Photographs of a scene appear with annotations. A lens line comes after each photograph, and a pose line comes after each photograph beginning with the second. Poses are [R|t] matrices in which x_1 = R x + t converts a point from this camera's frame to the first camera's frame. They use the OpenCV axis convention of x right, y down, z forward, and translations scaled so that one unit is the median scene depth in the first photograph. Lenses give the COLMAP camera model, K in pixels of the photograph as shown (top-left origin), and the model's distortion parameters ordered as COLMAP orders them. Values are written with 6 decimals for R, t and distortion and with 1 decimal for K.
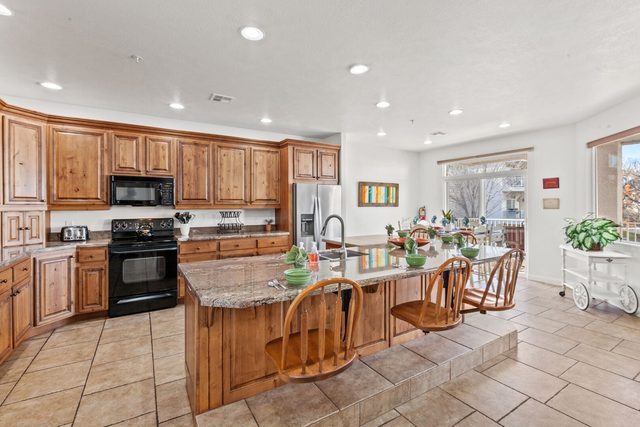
lens RADIAL K [[284.9, 0, 319.2], [0, 284.9, 206.7], [0, 0, 1]] dist [0.000966, 0.000145]
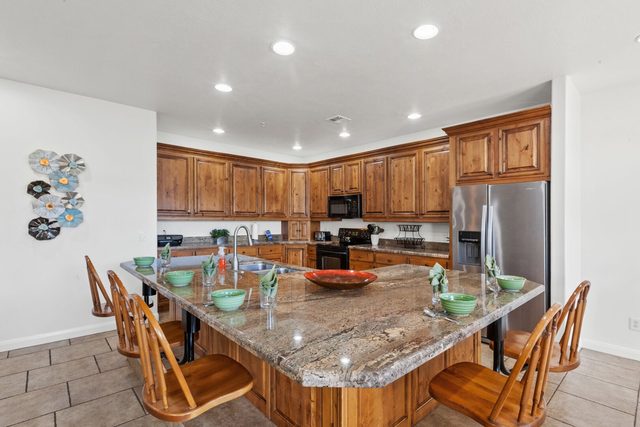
lens RADIAL K [[301.0, 0, 323.0], [0, 301.0, 218.7], [0, 0, 1]] dist [0.000660, -0.000140]
pose [[0.205674, 0.001176, -0.978620, 0.649588], [-0.017838, 0.999838, -0.002548, 0.004367], [0.978458, 0.017981, 0.205661, 0.587206]]
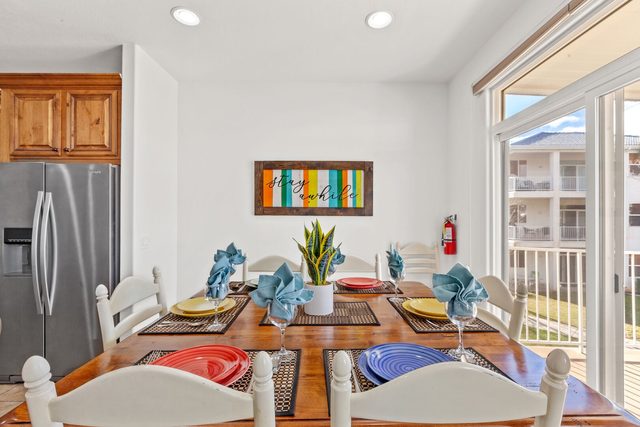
lens RADIAL K [[301.0, 0, 323.0], [0, 301.0, 218.7], [0, 0, 1]] dist [0.000660, -0.000140]
pose [[0.861099, 0.005468, -0.508407, 0.713083], [-0.007007, 0.999975, -0.001113, 0.008356], [0.508388, 0.004521, 0.861116, 0.931577]]
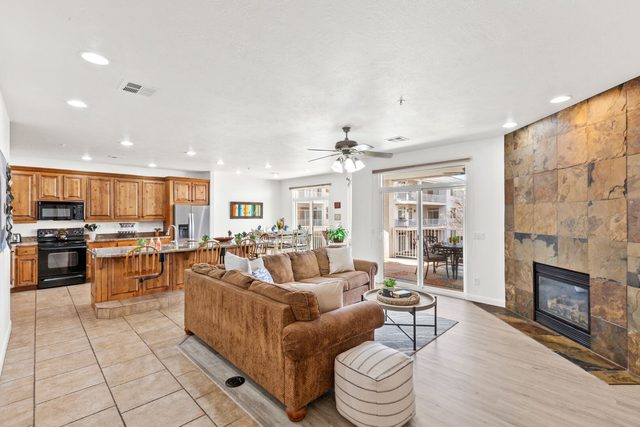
lens RADIAL K [[286.6, 0, 320.0], [0, 286.6, 213.5], [0, 0, 1]] dist [0.000924, -0.000446]
pose [[0.975108, 0.000508, 0.221731, 0.384564], [0.000855, 0.999981, -0.006050, -0.026659], [-0.221730, 0.006089, 0.975089, -0.782812]]
